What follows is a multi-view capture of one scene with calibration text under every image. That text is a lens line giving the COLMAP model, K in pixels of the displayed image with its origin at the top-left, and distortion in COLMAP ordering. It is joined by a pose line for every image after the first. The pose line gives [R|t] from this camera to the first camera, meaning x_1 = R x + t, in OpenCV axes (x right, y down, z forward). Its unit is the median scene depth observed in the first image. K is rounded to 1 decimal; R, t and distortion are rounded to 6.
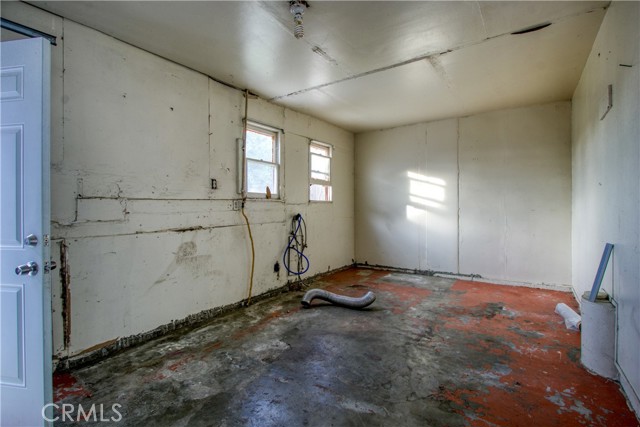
lens RADIAL K [[297.1, 0, 319.7], [0, 297.1, 208.8], [0, 0, 1]] dist [-0.017421, 0.003049]
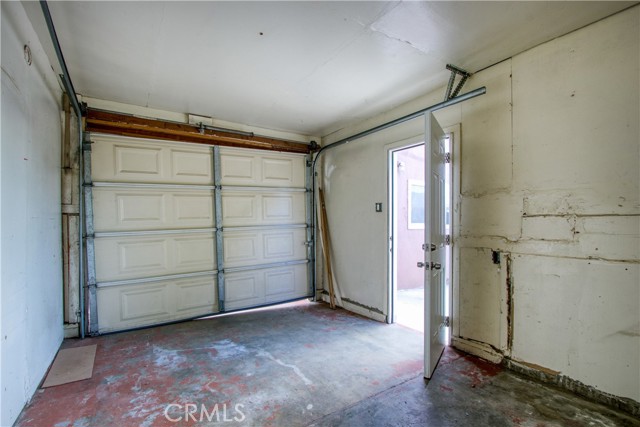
lens RADIAL K [[297.1, 0, 310.1], [0, 297.1, 223.3], [0, 0, 1]] dist [-0.017421, 0.003049]
pose [[-0.382216, 0.009714, -0.924022, 0.455579], [-0.005904, 0.999899, 0.012954, -0.020901], [0.924054, 0.010407, -0.382120, 0.694803]]
